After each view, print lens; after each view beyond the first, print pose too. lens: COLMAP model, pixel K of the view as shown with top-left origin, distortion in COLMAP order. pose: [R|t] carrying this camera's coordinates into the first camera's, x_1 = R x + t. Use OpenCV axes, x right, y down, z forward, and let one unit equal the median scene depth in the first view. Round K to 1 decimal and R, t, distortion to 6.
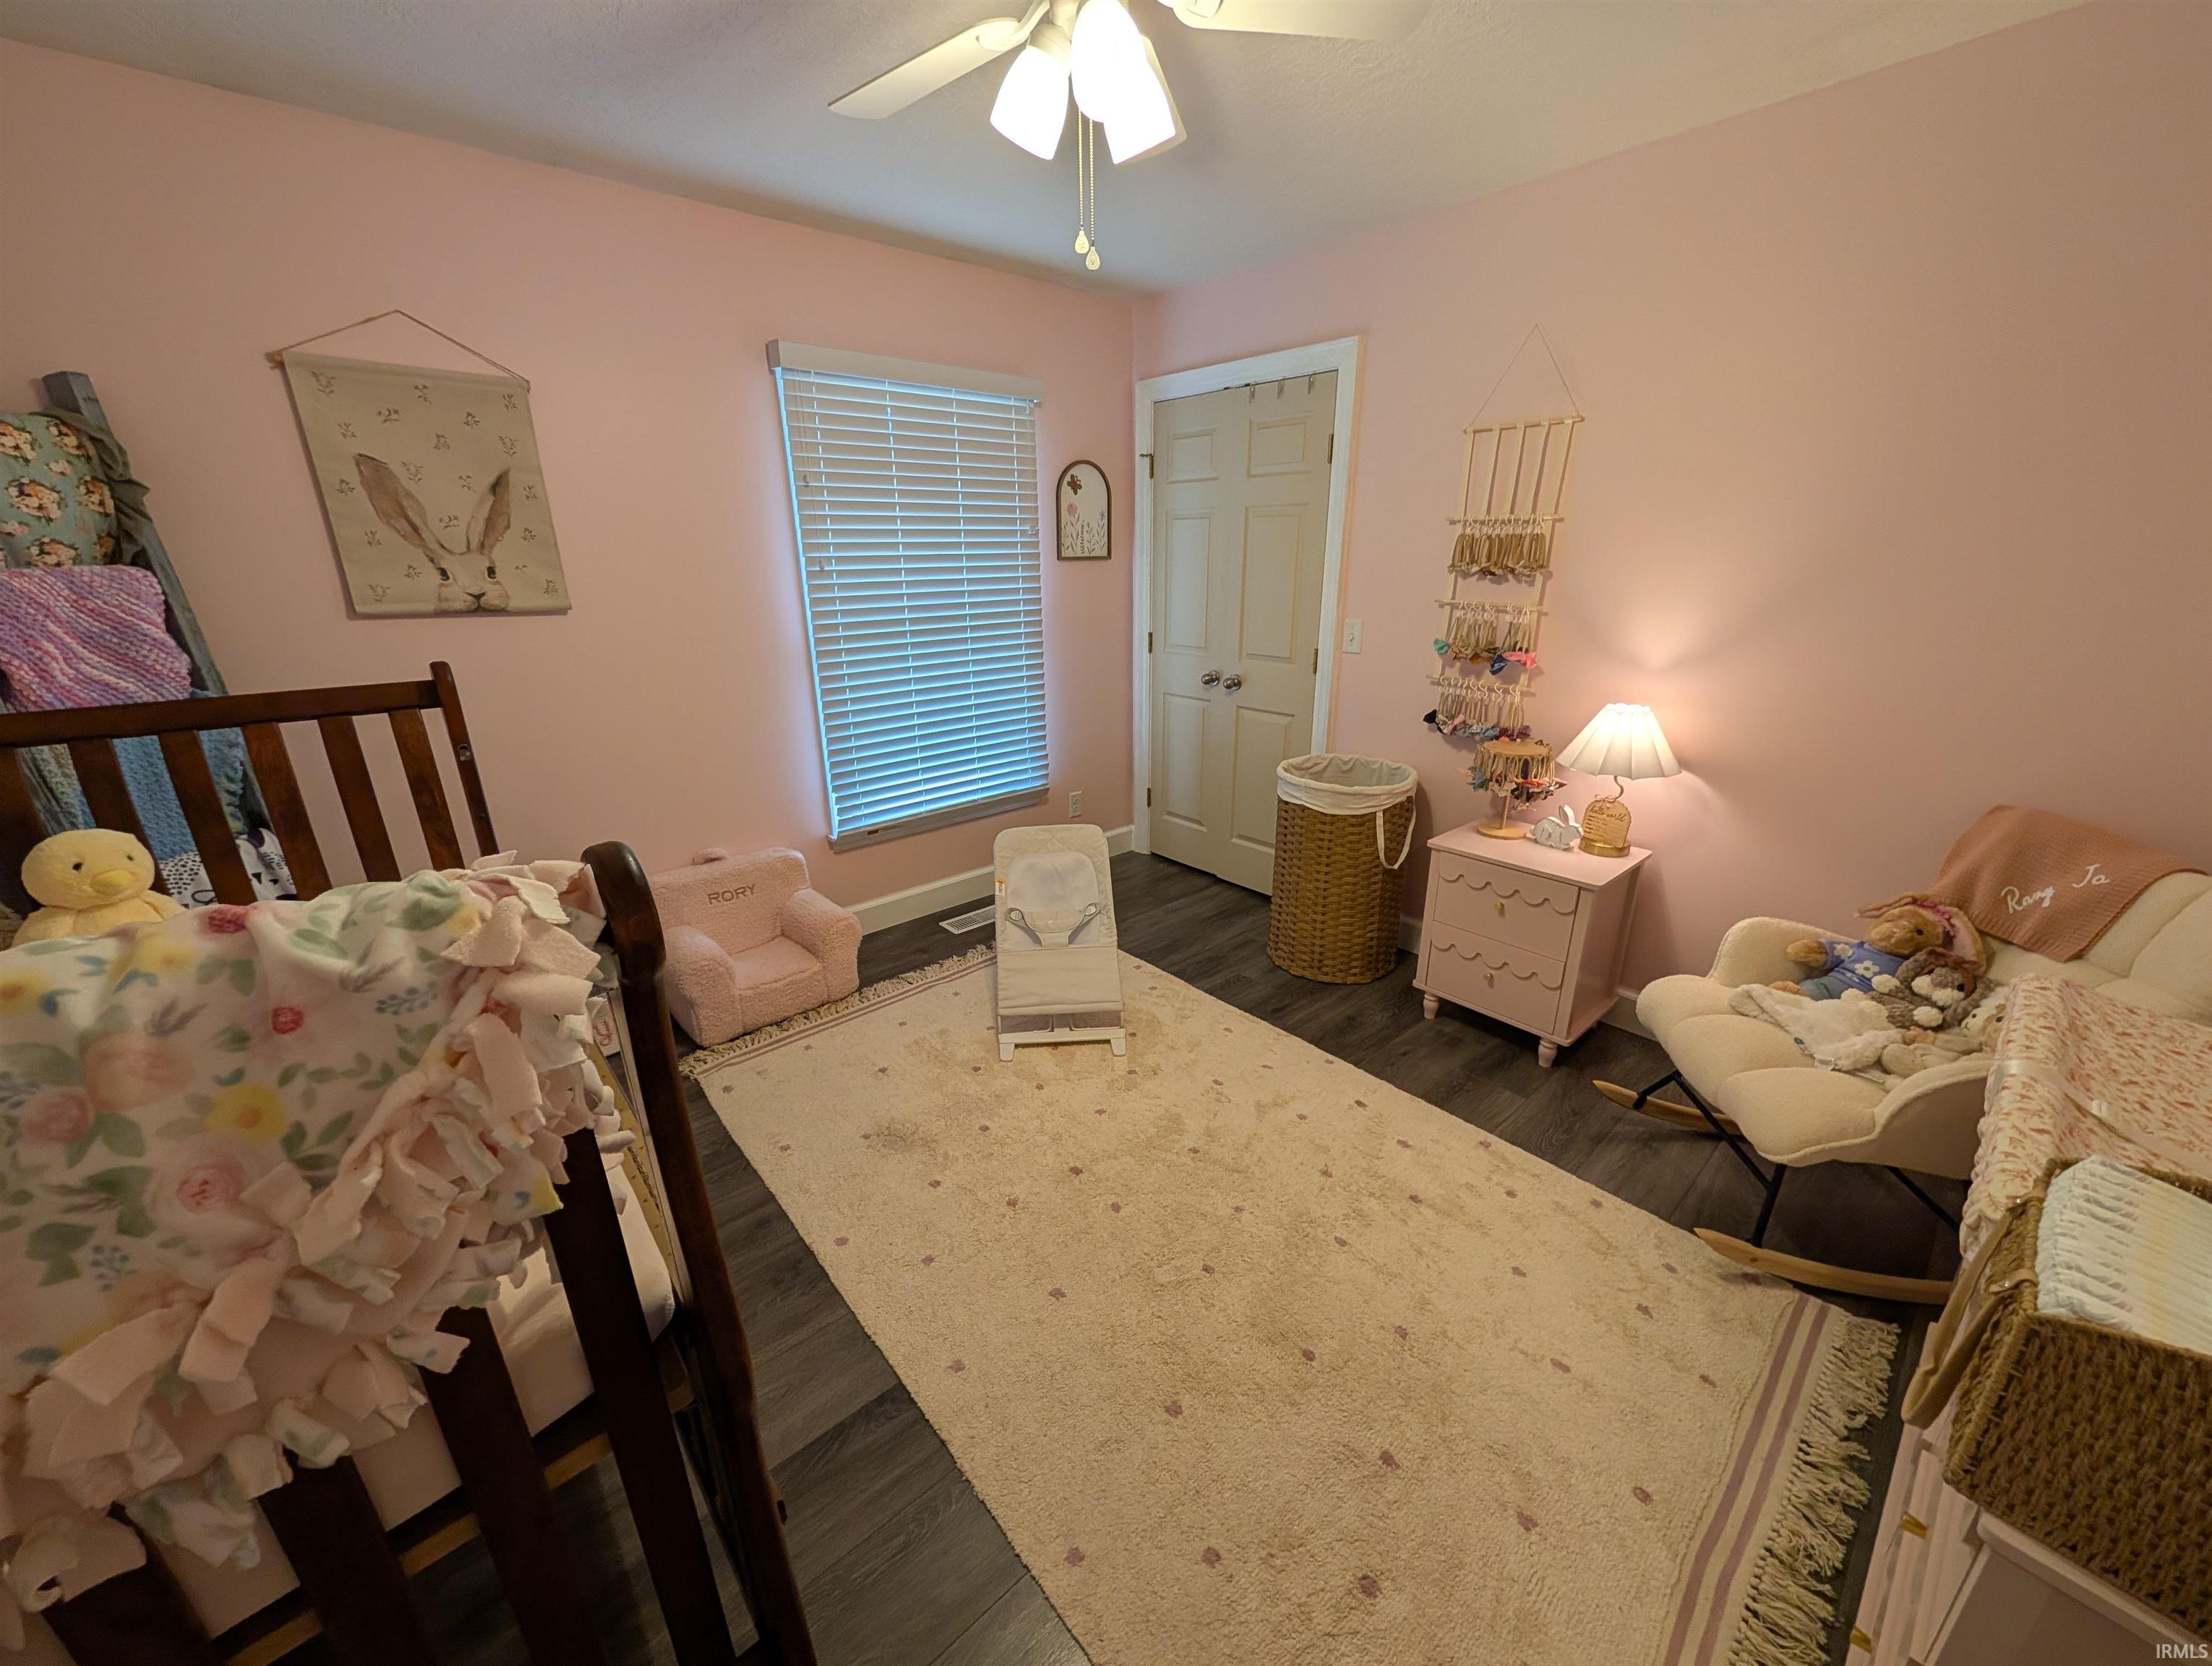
lens RADIAL K [[841.8, 0, 1109.4], [0, 841.8, 836.7], [0, 0, 1]] dist [-0.000873, 0.000349]
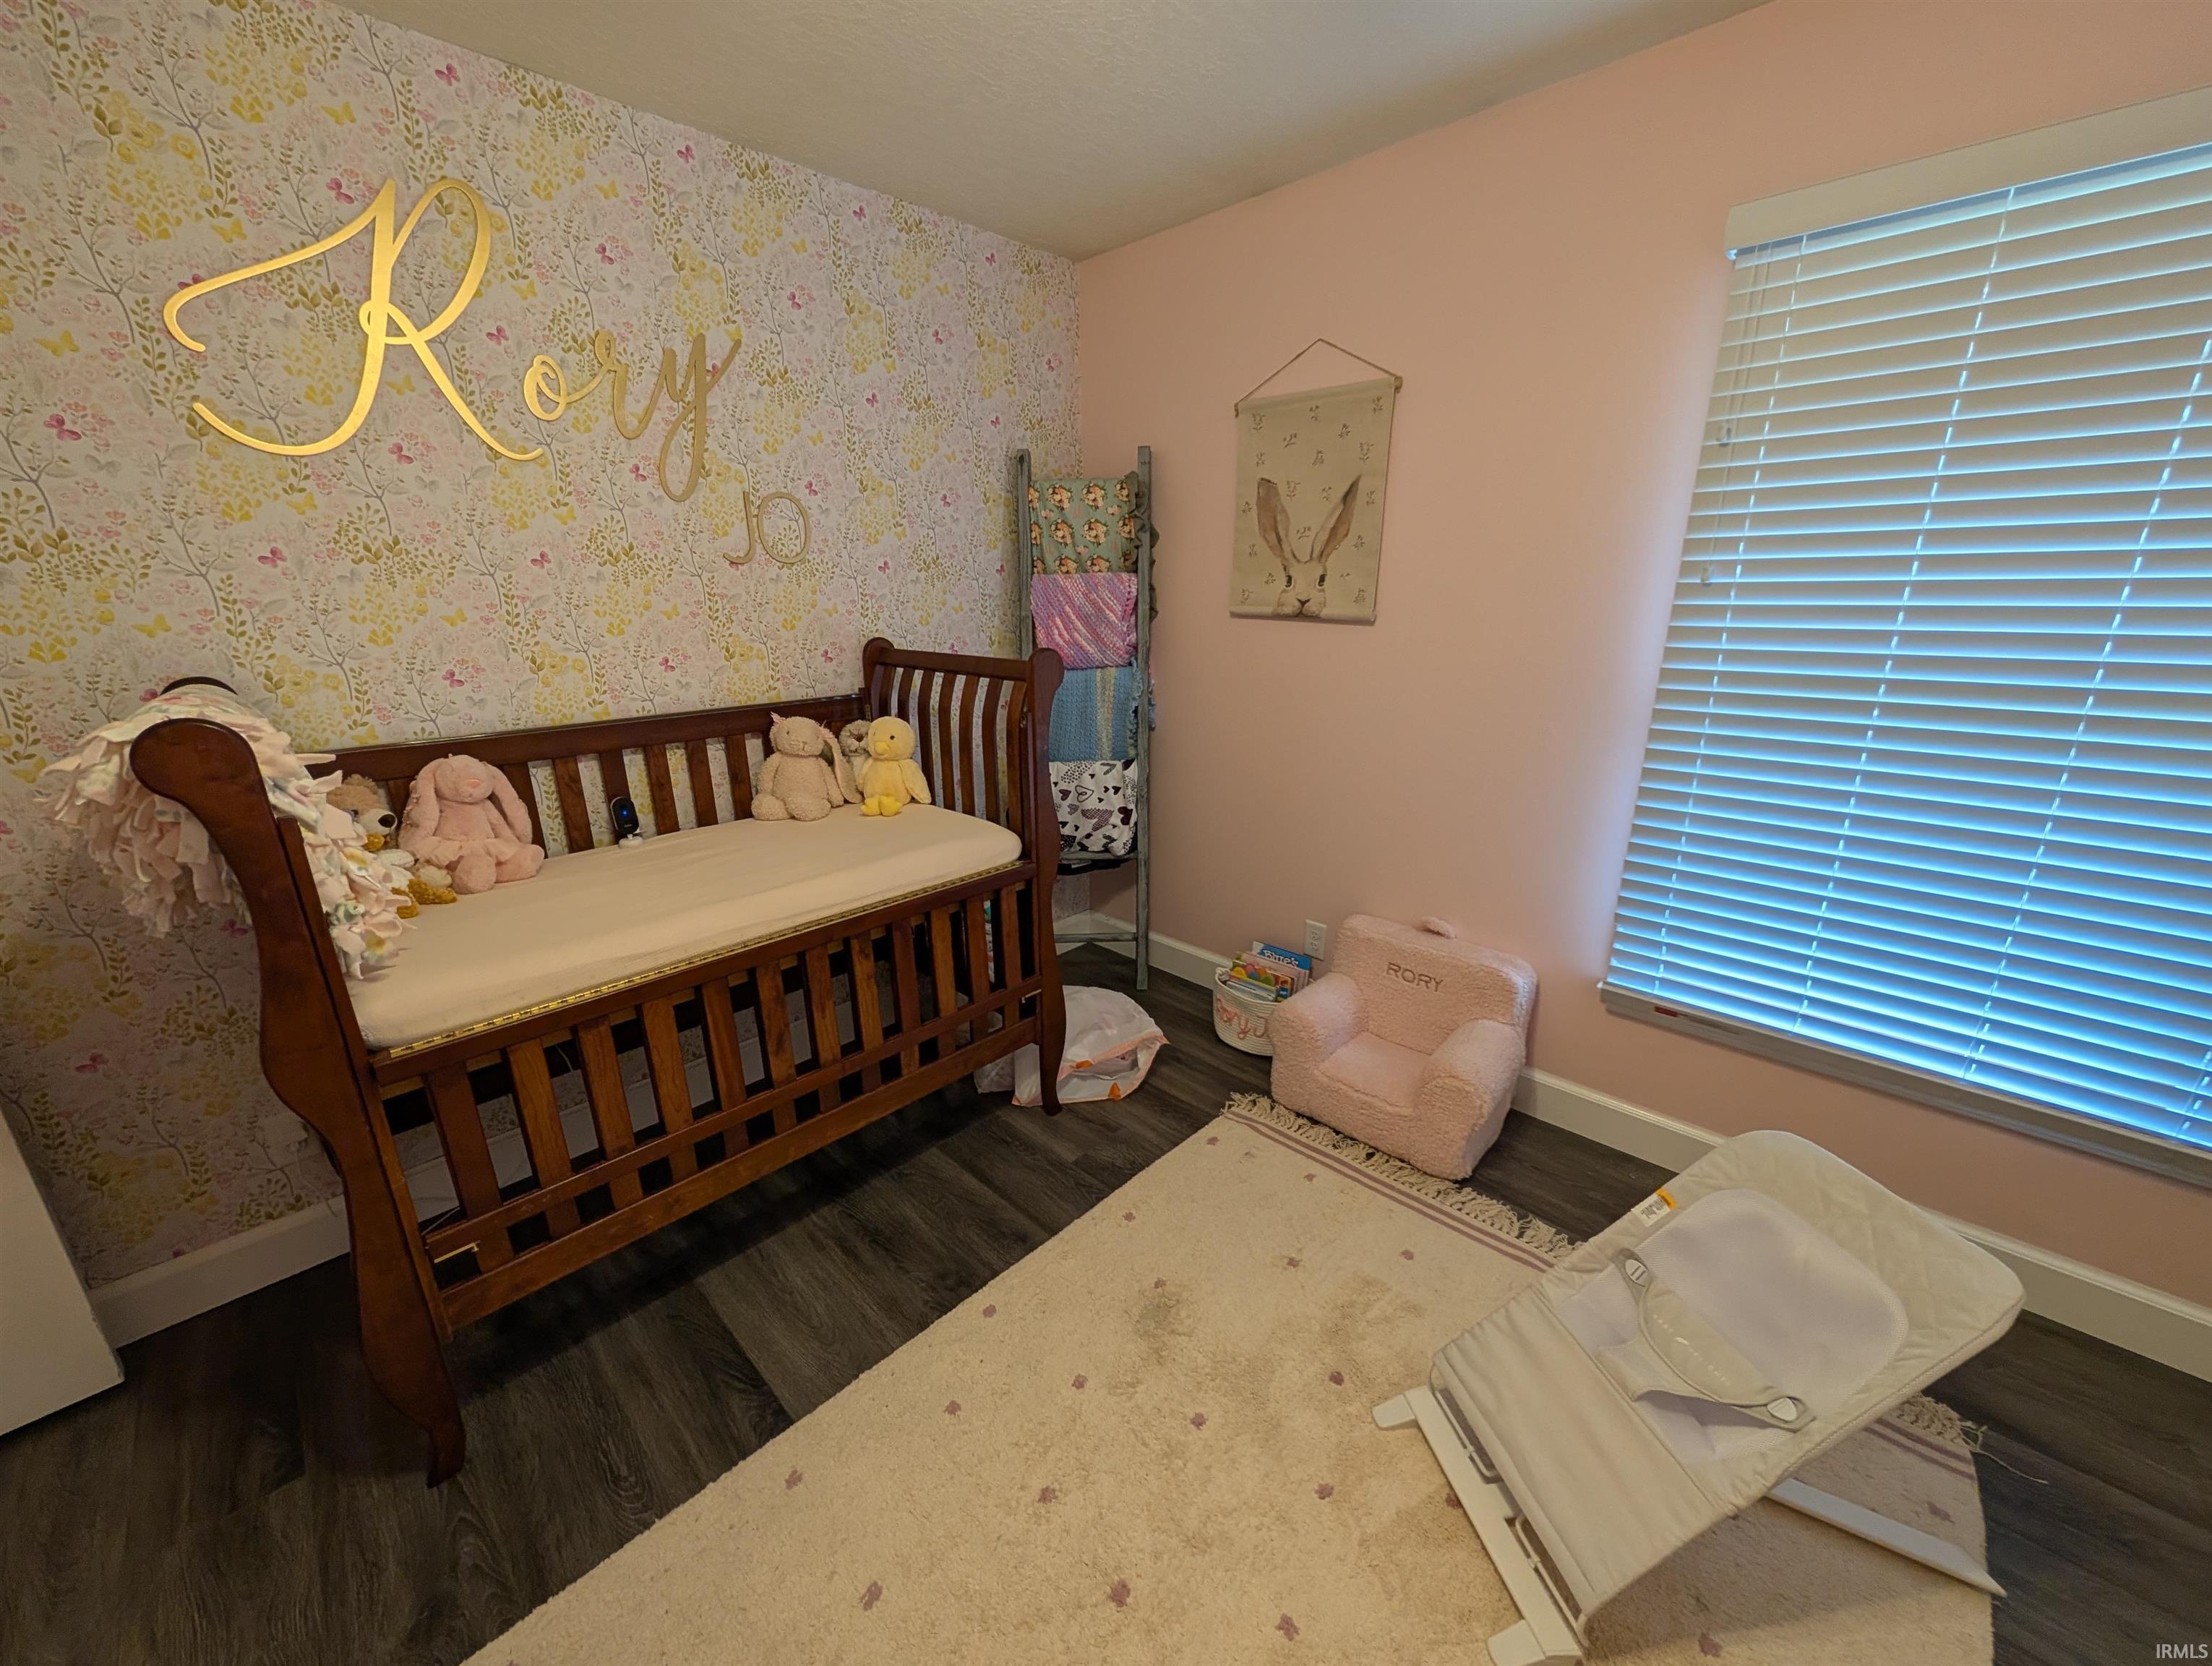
lens RADIAL K [[841.8, 0, 1105.9], [0, 841.8, 841.9], [0, 0, 1]] dist [-0.000873, 0.000349]
pose [[0.071523, 0.299245, -0.951492, 0.328160], [-0.315167, 0.911842, 0.263085, -0.211187], [0.946337, 0.281062, 0.159530, 0.679854]]
